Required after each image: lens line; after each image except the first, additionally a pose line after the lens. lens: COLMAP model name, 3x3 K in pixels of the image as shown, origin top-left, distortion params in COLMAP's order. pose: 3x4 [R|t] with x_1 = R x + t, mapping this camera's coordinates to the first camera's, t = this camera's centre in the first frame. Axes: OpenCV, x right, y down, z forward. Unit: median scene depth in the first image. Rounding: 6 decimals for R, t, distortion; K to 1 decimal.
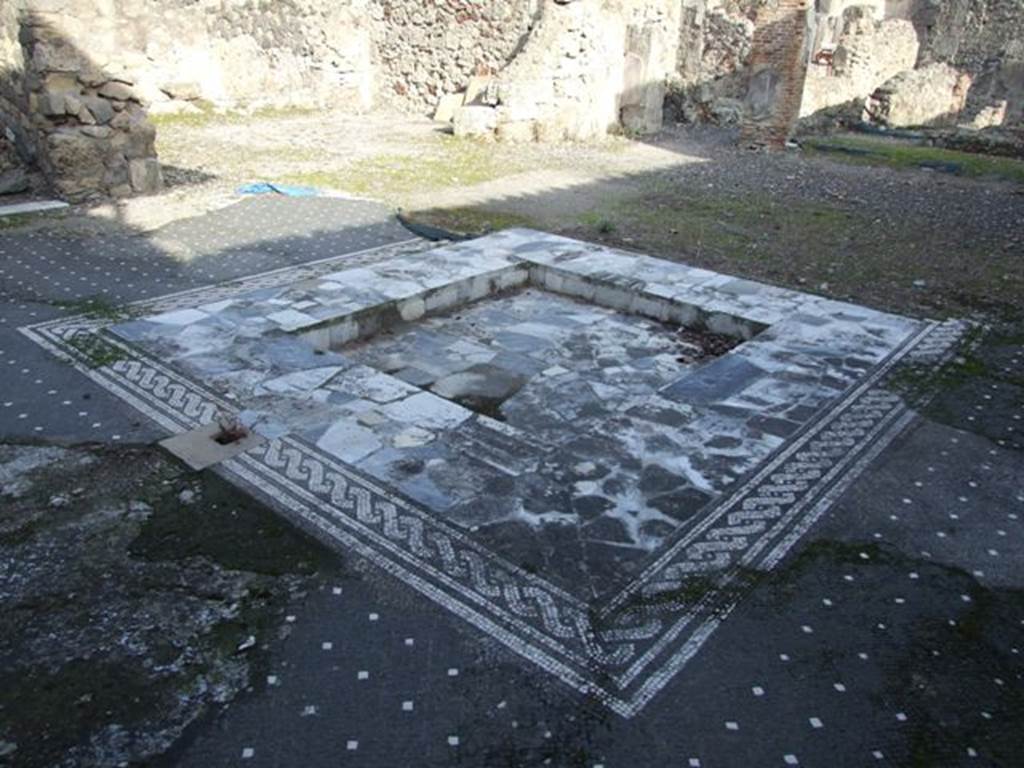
lens RADIAL K [[799.7, 0, 529.4], [0, 799.7, 384.9], [0, 0, 1]] dist [-0.023565, 0.007573]
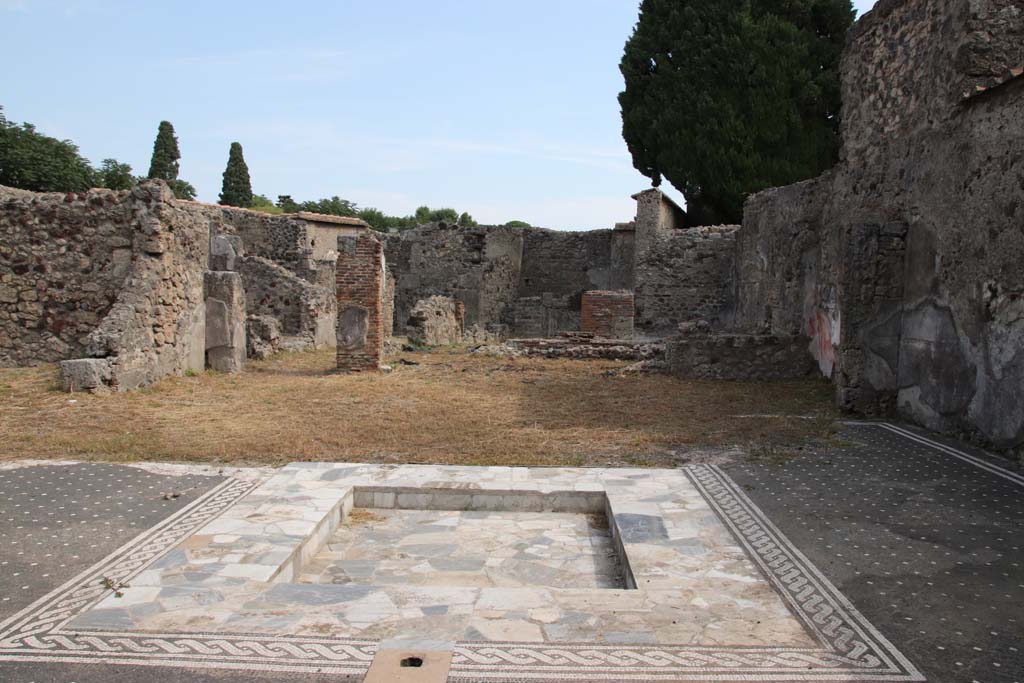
lens RADIAL K [[858.5, 0, 518.3], [0, 858.5, 344.7], [0, 0, 1]] dist [-0.143854, 0.151859]
pose [[0.779871, -0.072424, 0.621737, -0.616769], [0.271552, 0.934090, -0.231810, -0.016323], [-0.563969, 0.349616, 0.748136, -0.006346]]
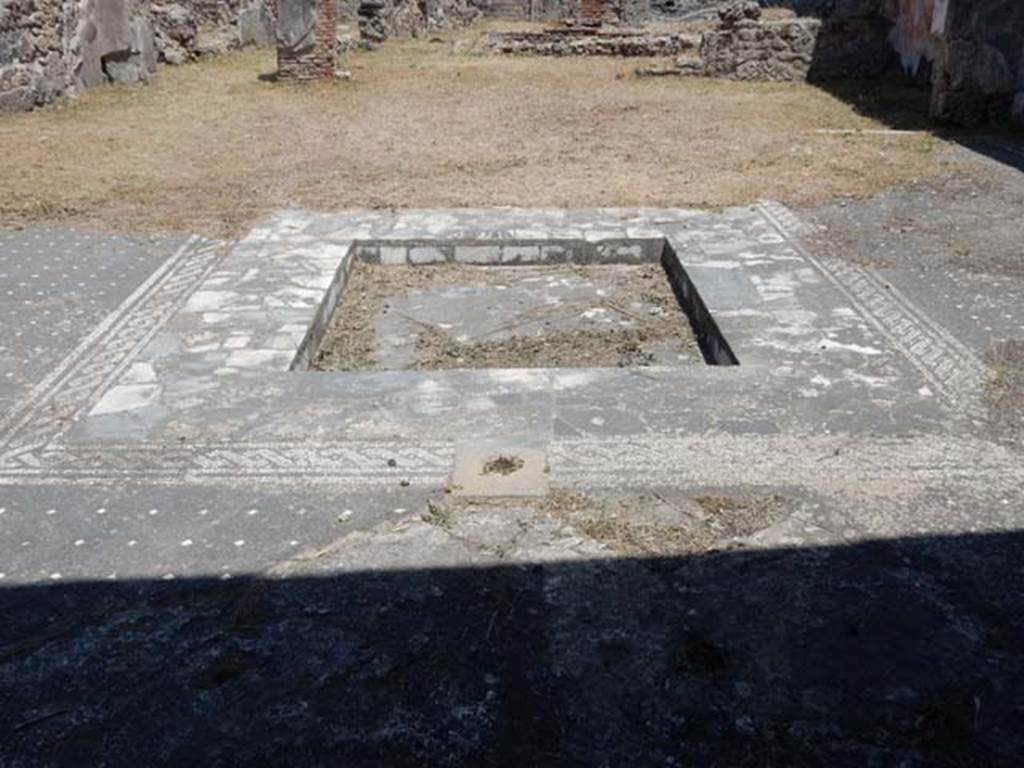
lens RADIAL K [[1039.7, 0, 499.4], [0, 1039.7, 384.1], [0, 0, 1]] dist [-0.011838, 0.018140]
pose [[0.761964, -0.291243, 0.578437, -0.675930], [0.297274, 0.950808, 0.087139, -0.075374], [-0.575361, 0.105557, 0.811060, 0.065464]]
